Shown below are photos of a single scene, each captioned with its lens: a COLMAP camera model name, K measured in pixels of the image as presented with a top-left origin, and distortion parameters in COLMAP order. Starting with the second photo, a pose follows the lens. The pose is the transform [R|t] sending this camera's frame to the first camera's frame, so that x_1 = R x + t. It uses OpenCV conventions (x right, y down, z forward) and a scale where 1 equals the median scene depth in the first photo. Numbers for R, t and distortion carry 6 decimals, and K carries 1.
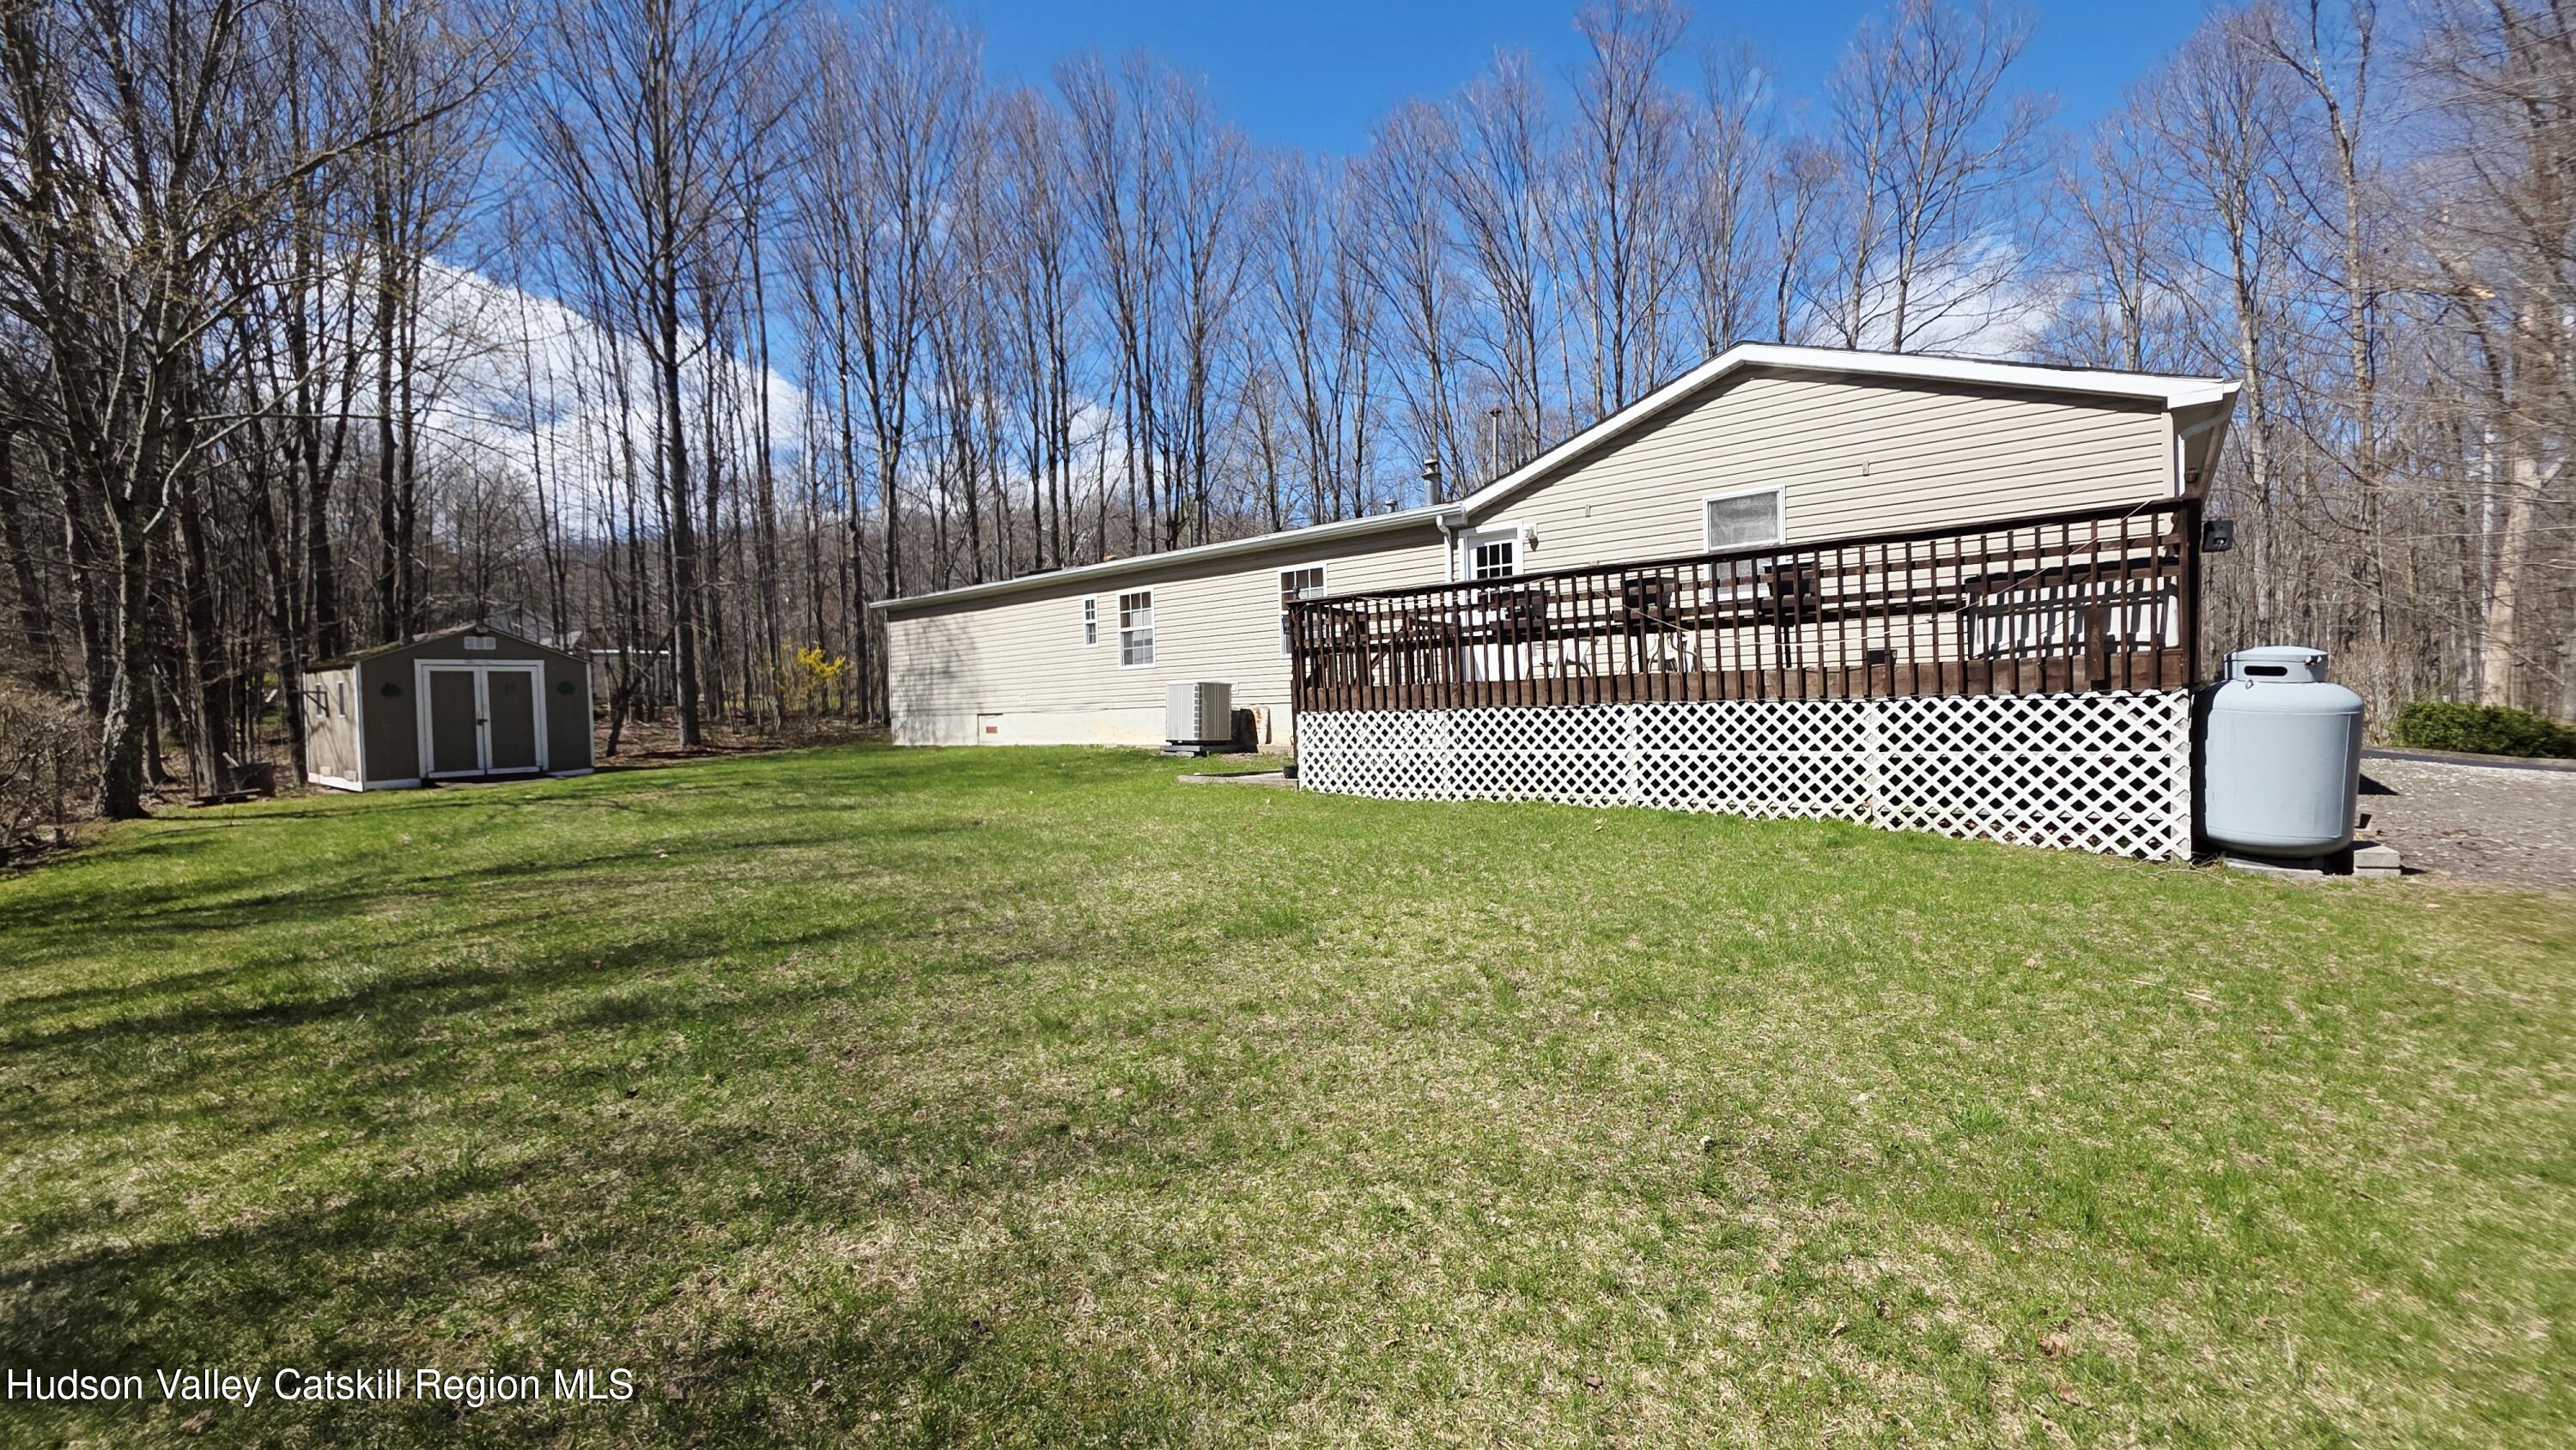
lens RADIAL K [[1029.4, 0, 1283.5], [0, 1029.4, 746.9], [0, 0, 1]] dist [0.012764, -0.007626]
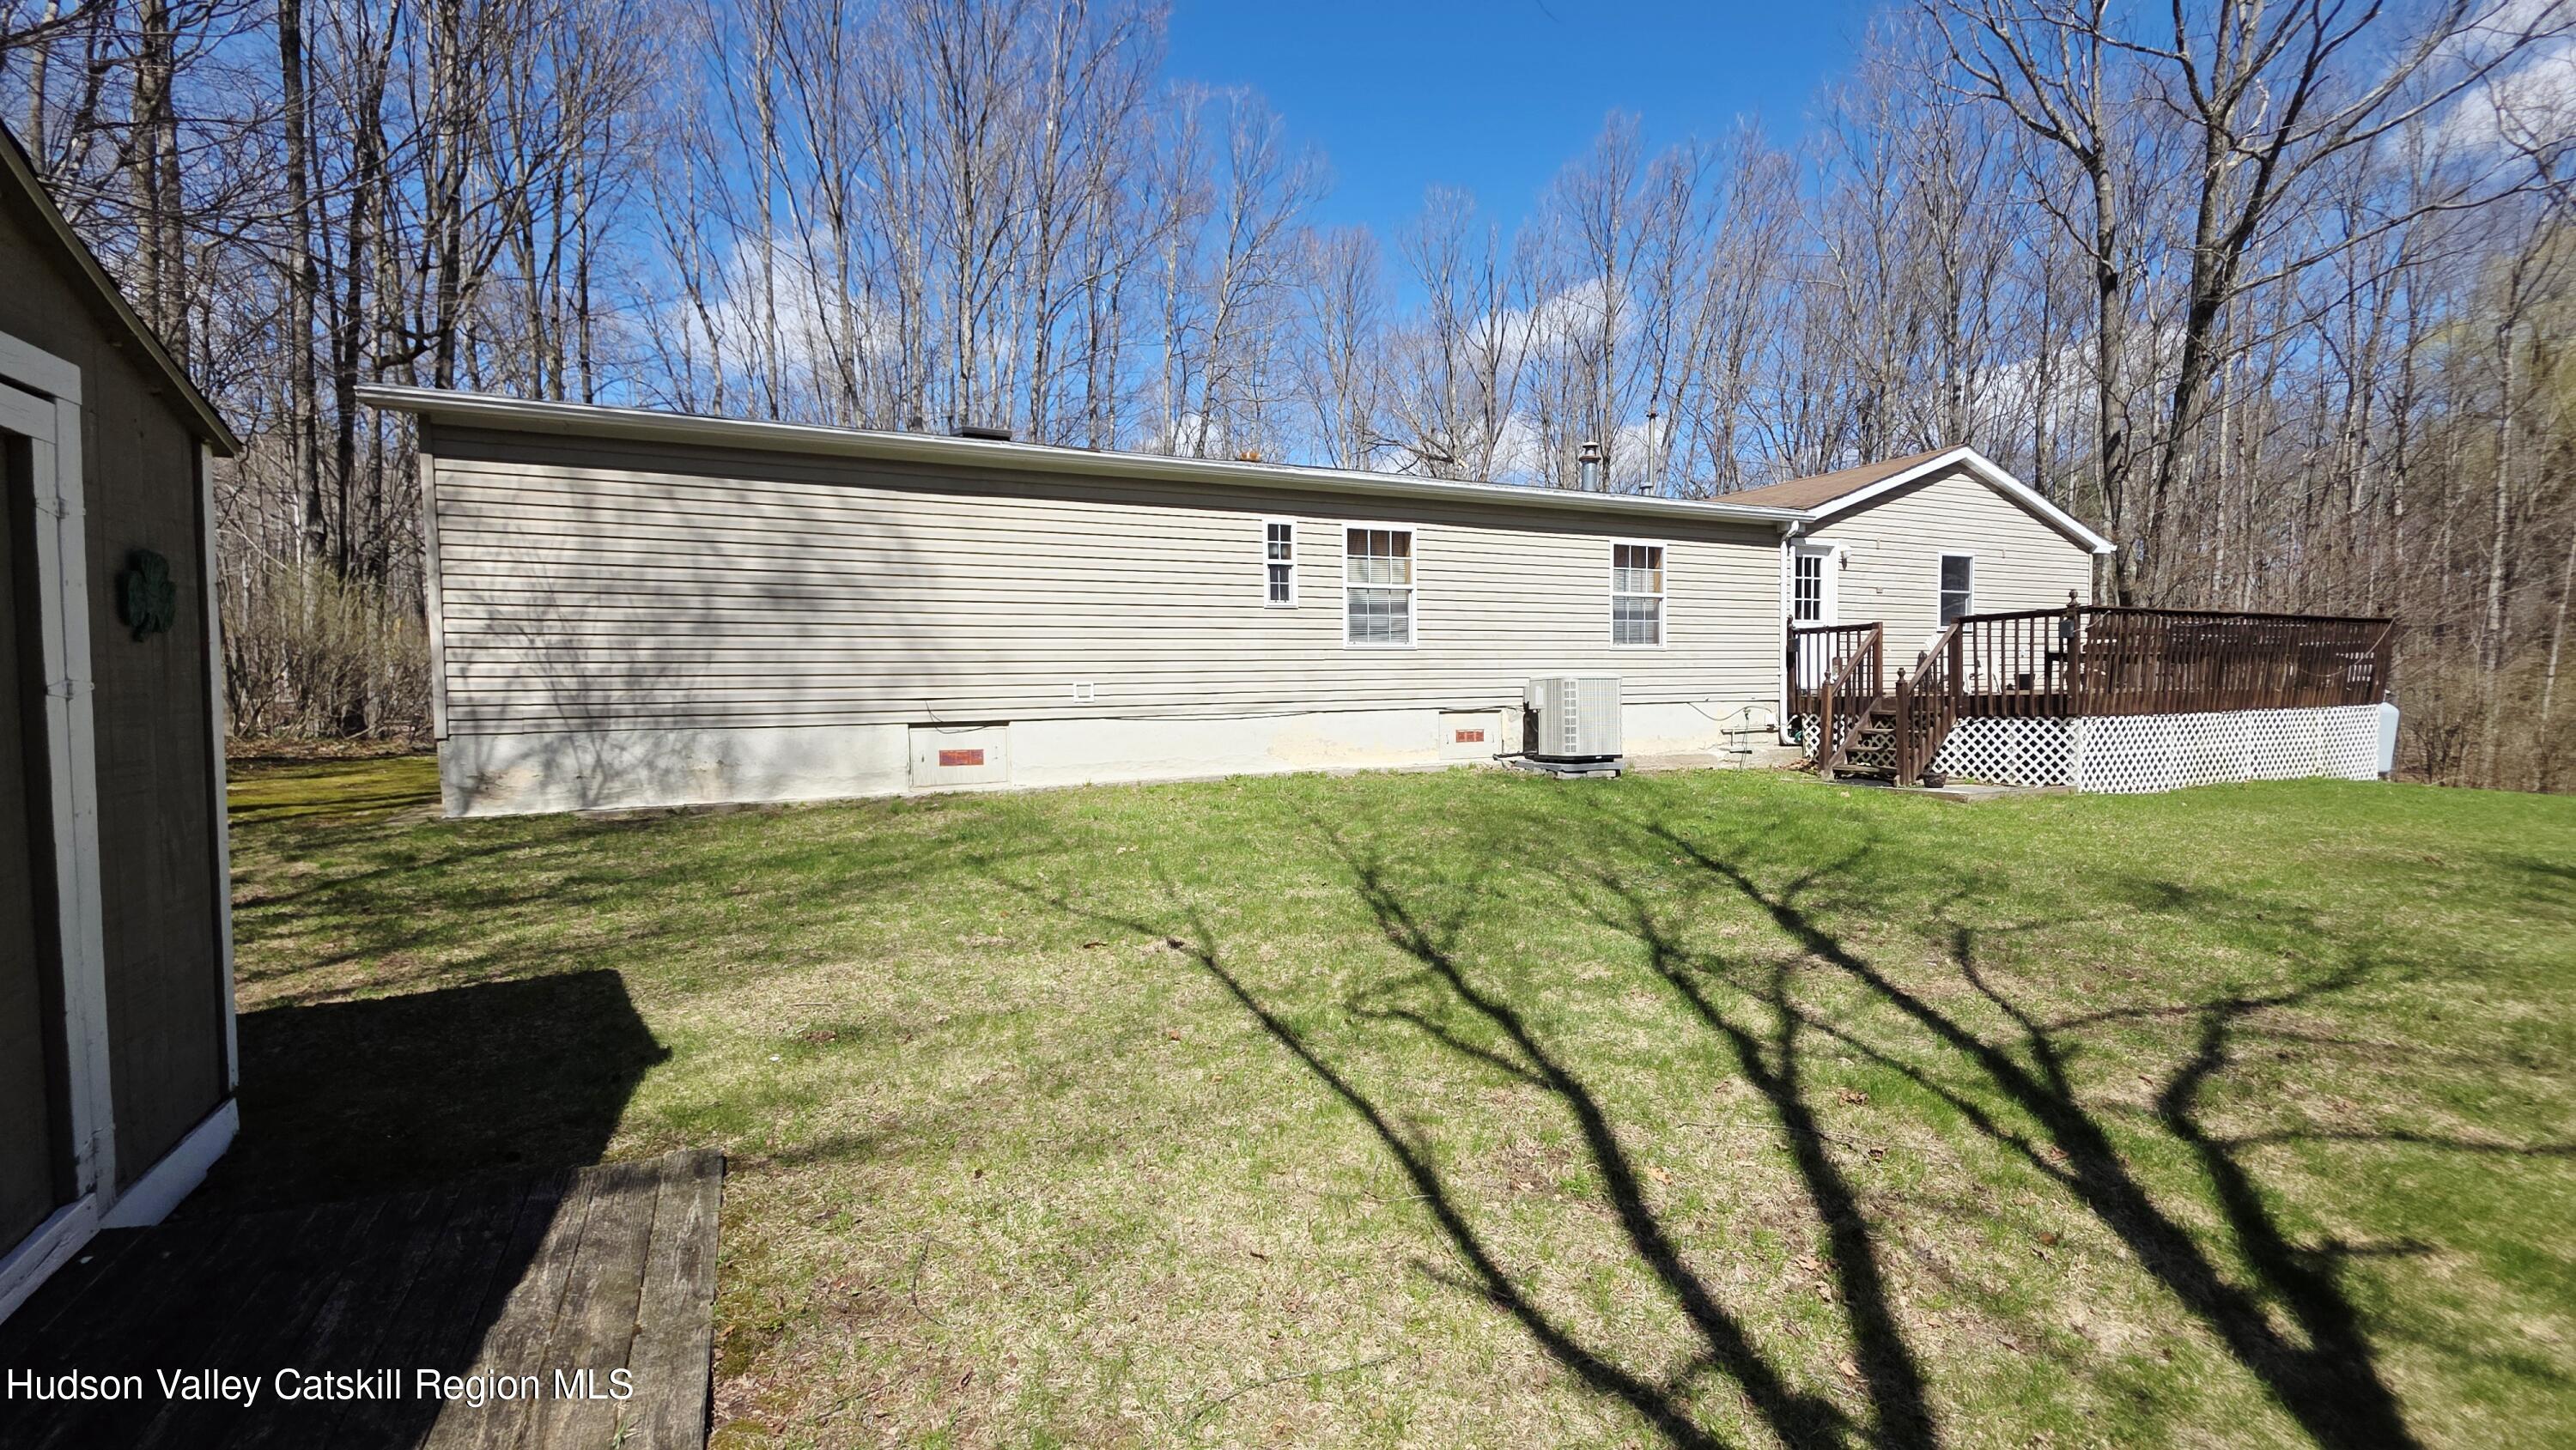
lens RADIAL K [[1029.4, 0, 1300.7], [0, 1029.4, 734.6], [0, 0, 1]] dist [0.012764, -0.007626]
pose [[0.427133, -0.022755, 0.903902, -0.791522], [0.027438, 0.999549, 0.012197, -0.035245], [-0.903772, 0.019591, 0.427565, 0.834014]]
